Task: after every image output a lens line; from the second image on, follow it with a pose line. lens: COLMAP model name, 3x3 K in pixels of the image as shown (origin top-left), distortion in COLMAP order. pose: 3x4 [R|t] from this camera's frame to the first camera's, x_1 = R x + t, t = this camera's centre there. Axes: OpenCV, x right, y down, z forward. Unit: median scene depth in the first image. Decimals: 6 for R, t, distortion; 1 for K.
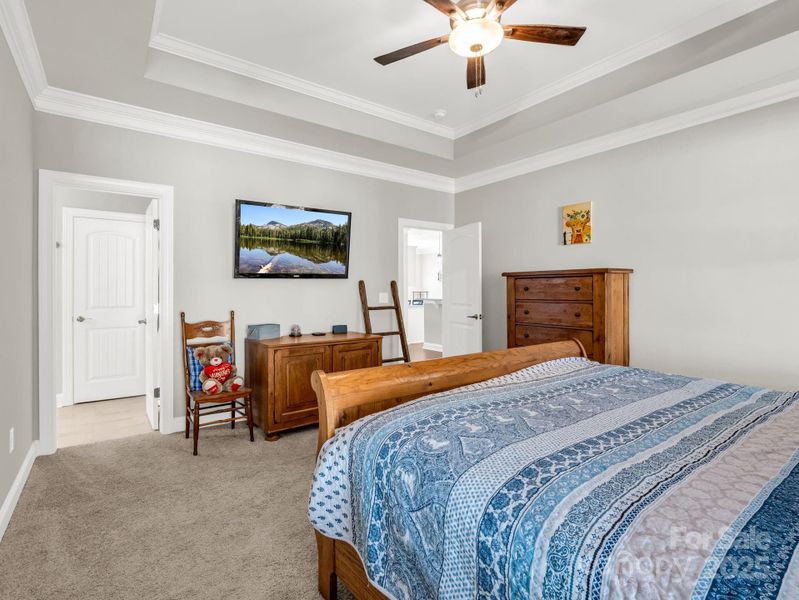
lens RADIAL K [[401.5, 0, 403.1], [0, 401.5, 303.1], [0, 0, 1]] dist [-0.003390, -0.004147]
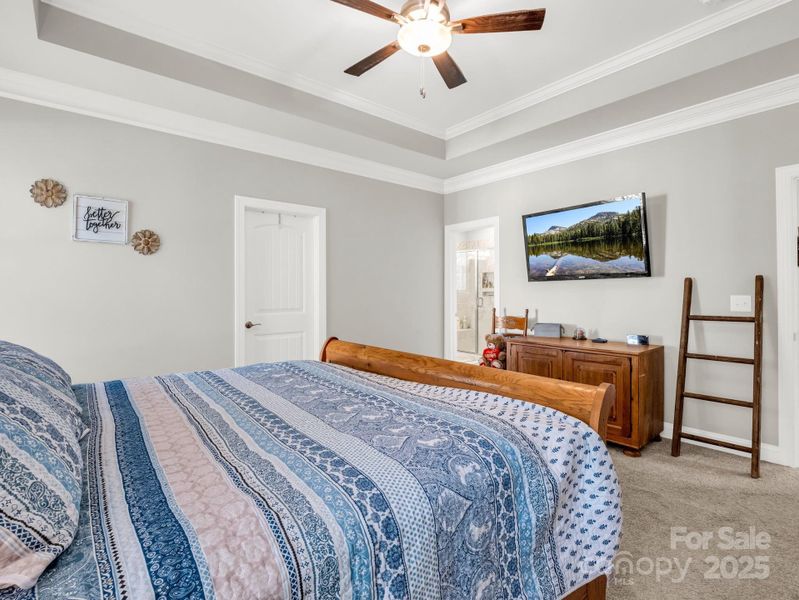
lens RADIAL K [[401.5, 0, 401.1], [0, 401.5, 294.7], [0, 0, 1]] dist [-0.003390, -0.004147]
pose [[0.046859, 0.006253, -0.998882, 0.687868], [-0.024543, 0.999686, 0.005106, -0.019987], [0.998600, 0.024276, 0.046998, 0.539830]]
